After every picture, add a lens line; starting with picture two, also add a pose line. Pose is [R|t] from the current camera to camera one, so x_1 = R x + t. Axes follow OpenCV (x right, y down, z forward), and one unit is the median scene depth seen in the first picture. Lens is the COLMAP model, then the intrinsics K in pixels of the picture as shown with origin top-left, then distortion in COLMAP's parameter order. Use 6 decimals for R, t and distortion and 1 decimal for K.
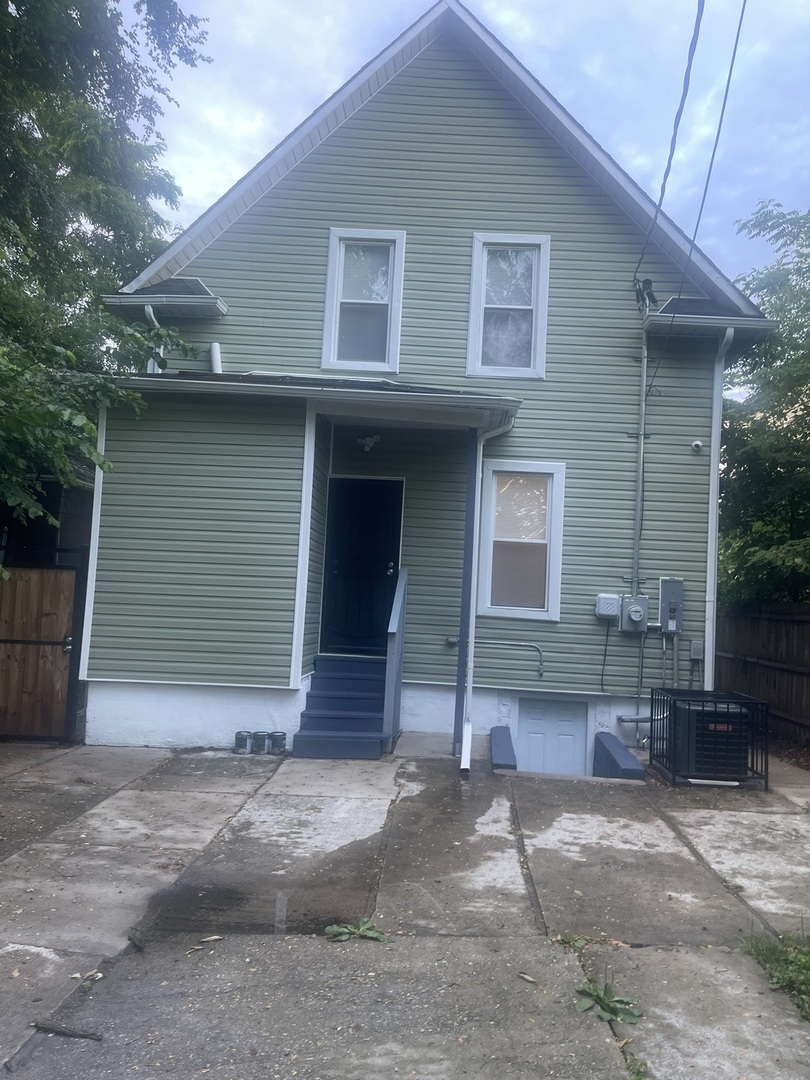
lens RADIAL K [[806.6, 0, 405.0], [0, 806.6, 540.0], [0, 0, 1]] dist [0.058144, -0.076358]
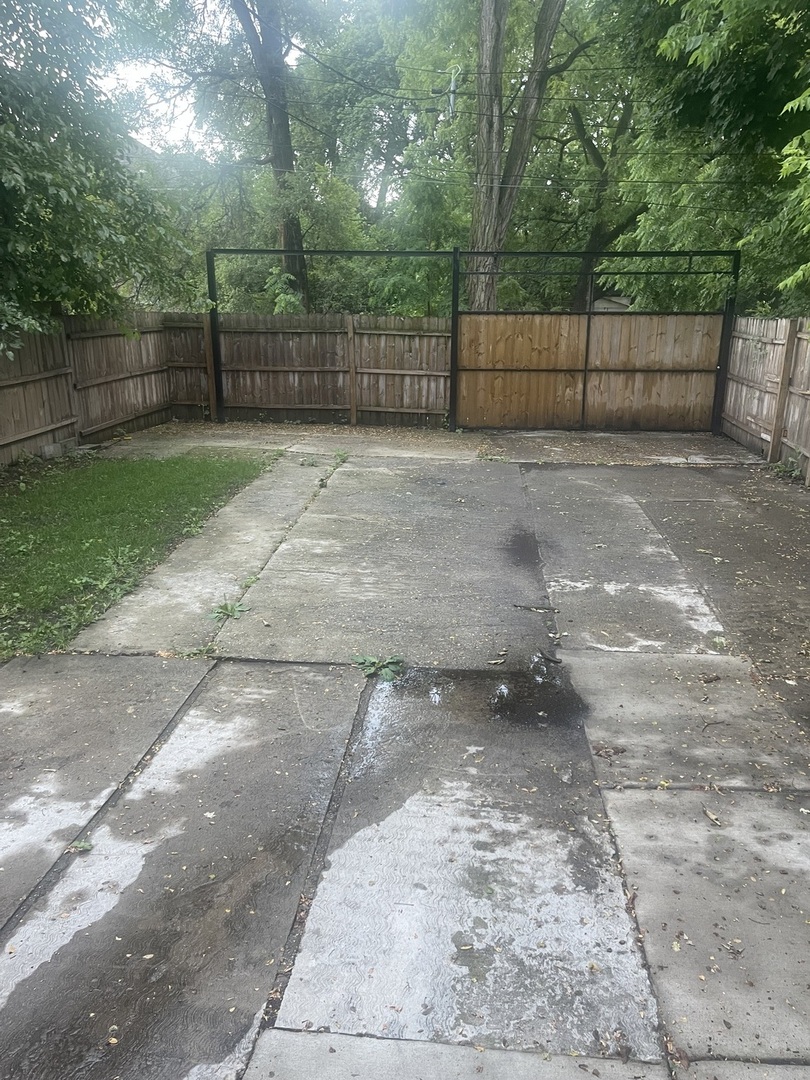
lens RADIAL K [[806.6, 0, 405.0], [0, 806.6, 540.0], [0, 0, 1]] dist [0.058144, -0.076358]
pose [[-0.997700, -0.063696, 0.023191, -0.082864], [-0.057223, 0.974809, 0.215577, 0.036355], [-0.036338, 0.213754, -0.976211, 1.560910]]
